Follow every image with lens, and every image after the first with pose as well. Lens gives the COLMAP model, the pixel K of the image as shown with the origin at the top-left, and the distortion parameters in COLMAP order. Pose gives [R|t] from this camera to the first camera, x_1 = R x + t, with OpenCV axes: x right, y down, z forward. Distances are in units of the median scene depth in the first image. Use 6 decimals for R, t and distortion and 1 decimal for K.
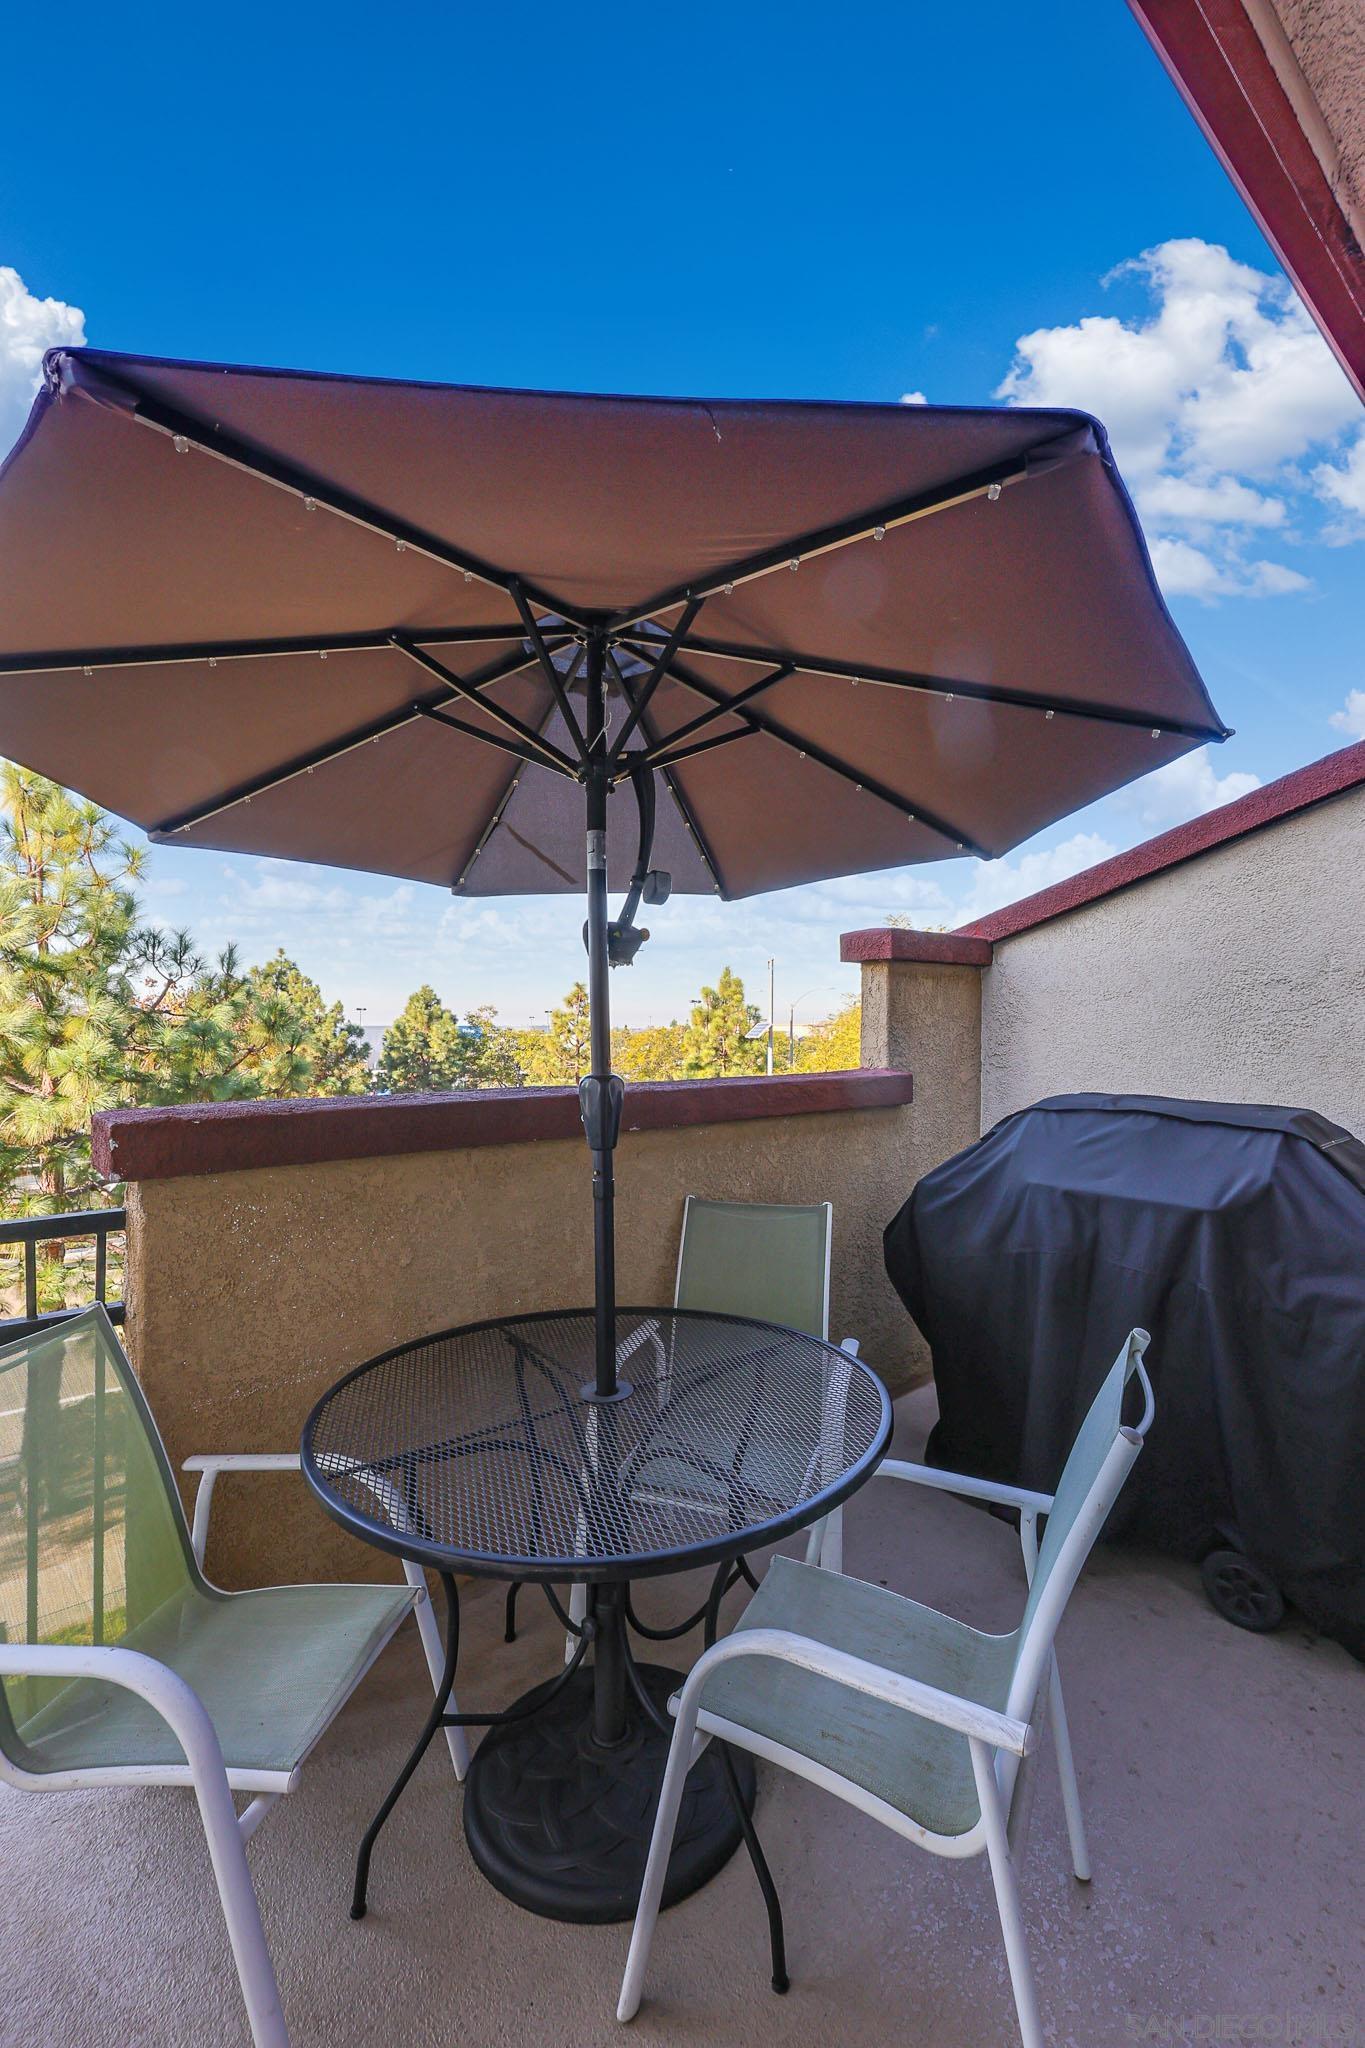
lens RADIAL K [[854.3, 0, 682.5], [0, 854.3, 1024.0], [0, 0, 1]] dist [-0.022974, 0.000217]
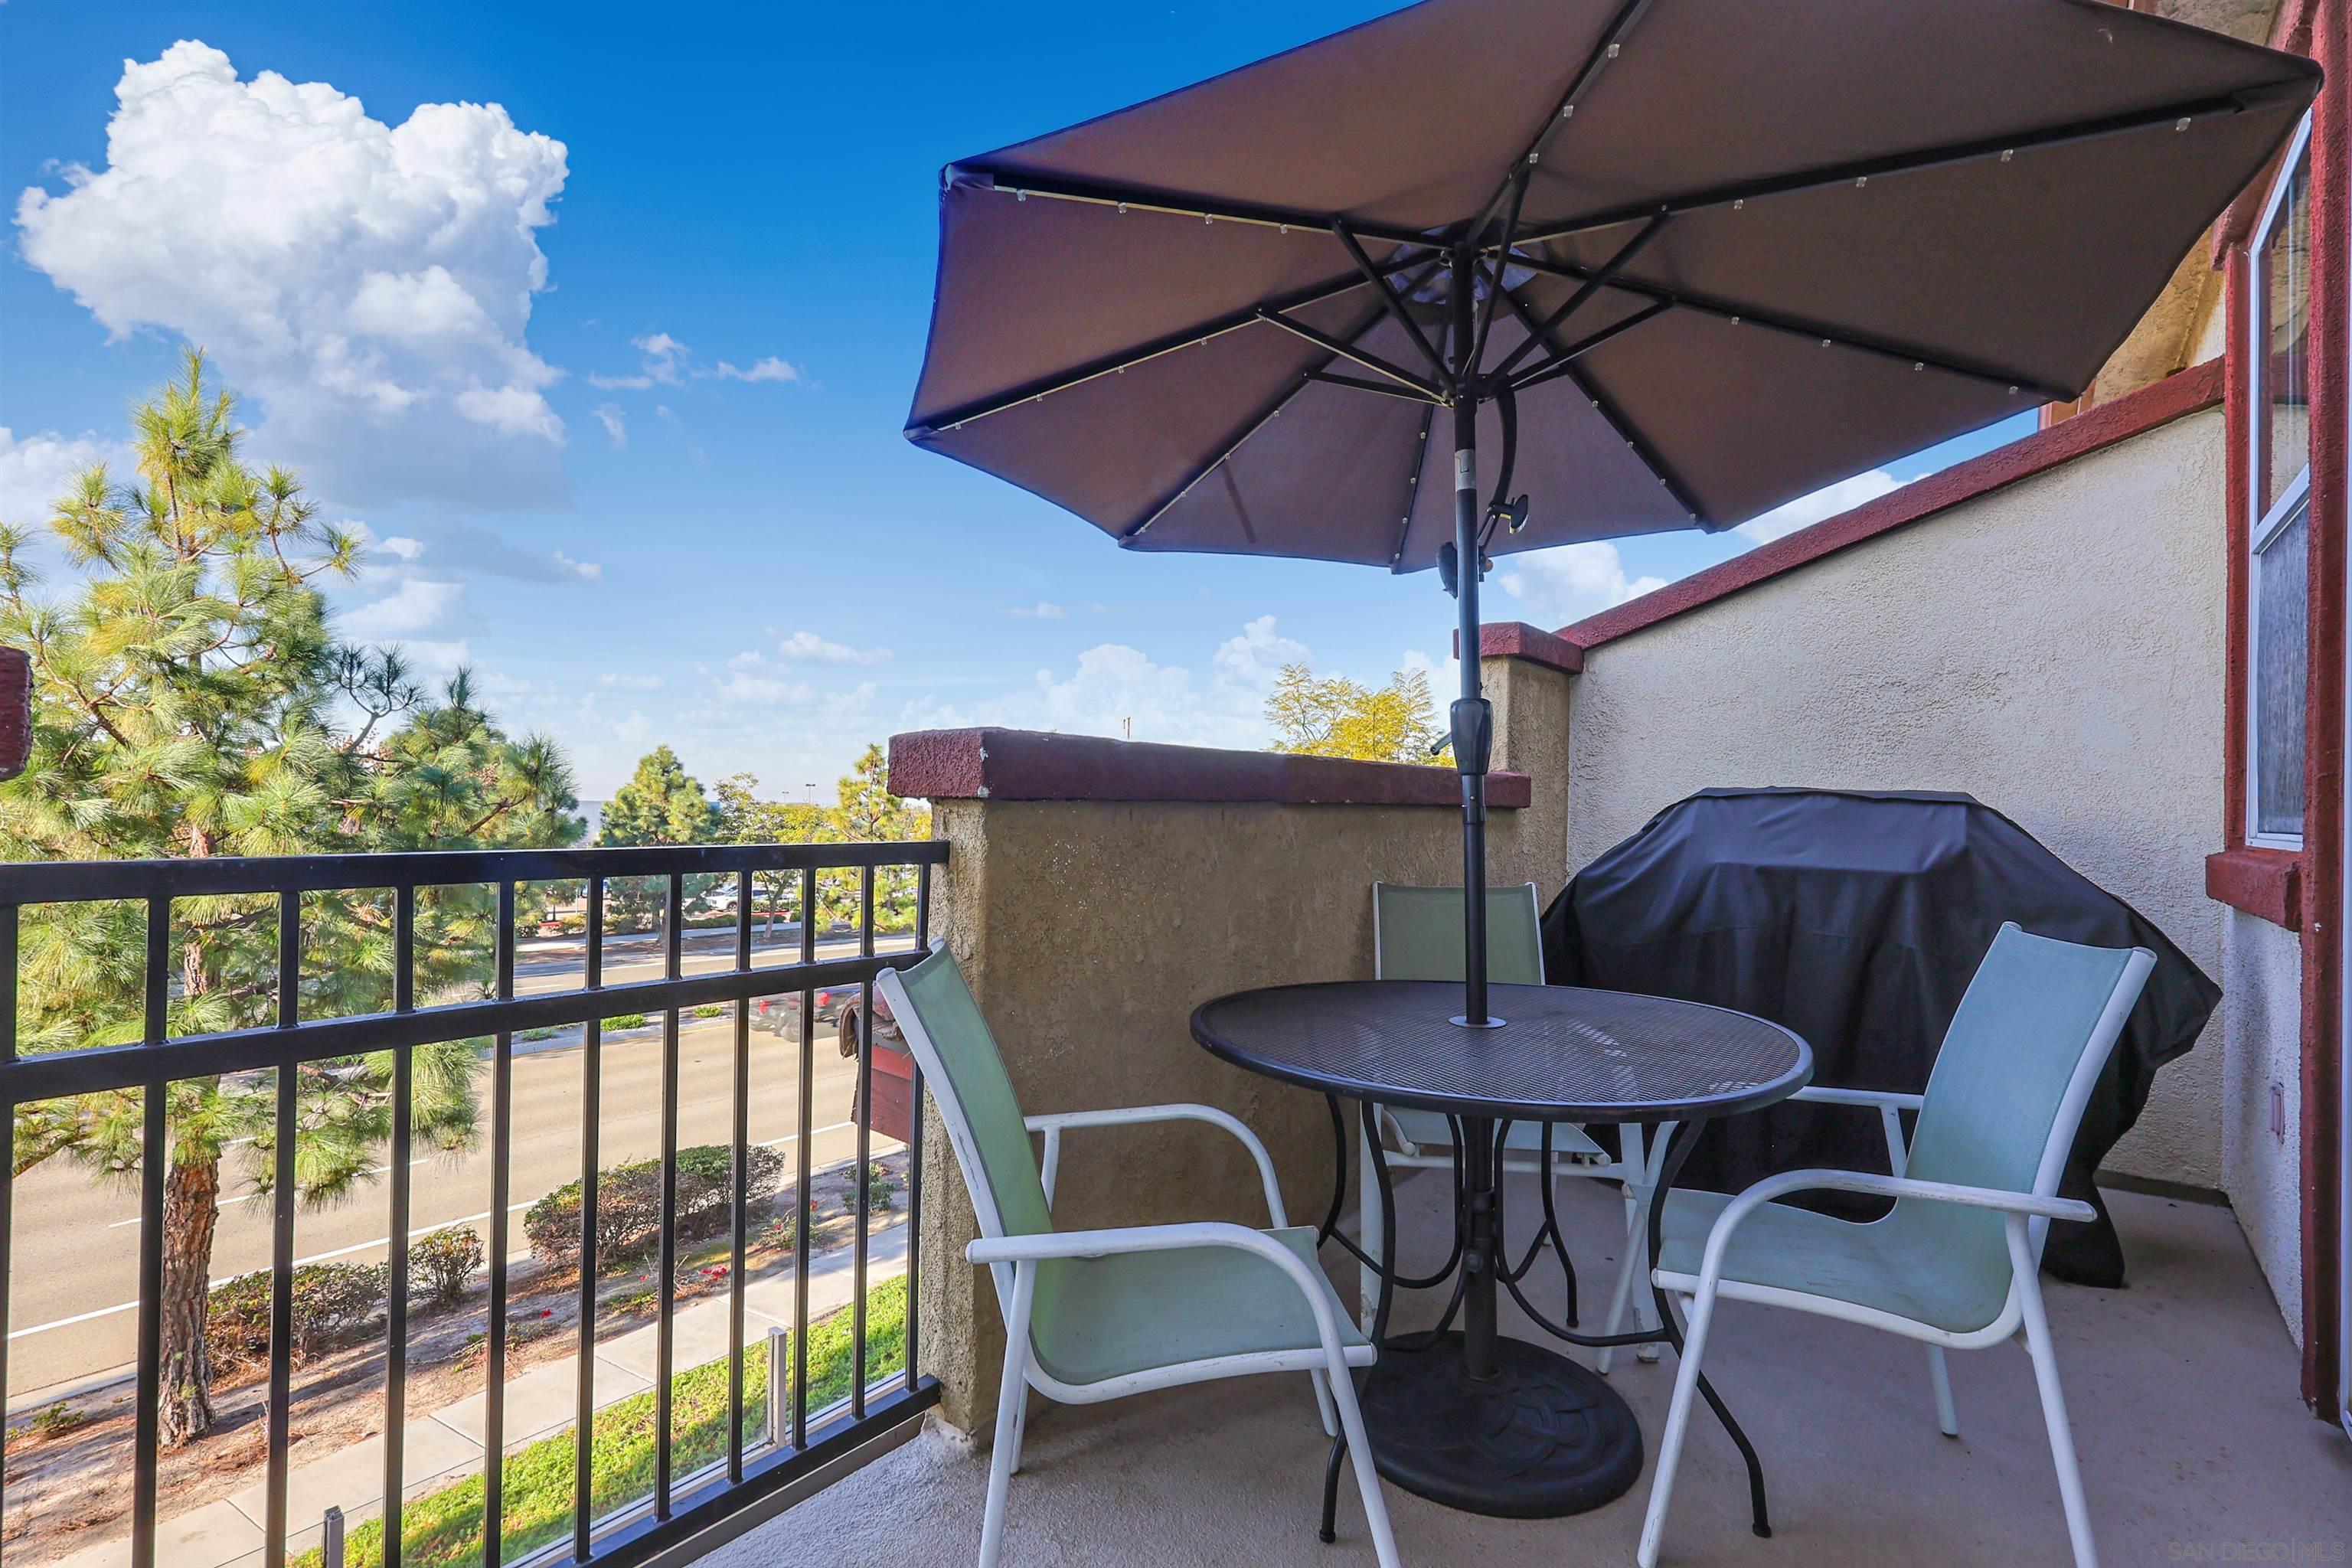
lens RADIAL K [[1014.1, 0, 1169.7], [0, 1014.1, 806.7], [0, 0, 1]] dist [-0.017690, -0.000095]
pose [[0.984847, 0.013081, 0.172931, -0.390092], [-0.014118, 0.999889, 0.004772, 0.111815], [-0.172850, -0.007141, 0.984922, -0.051519]]
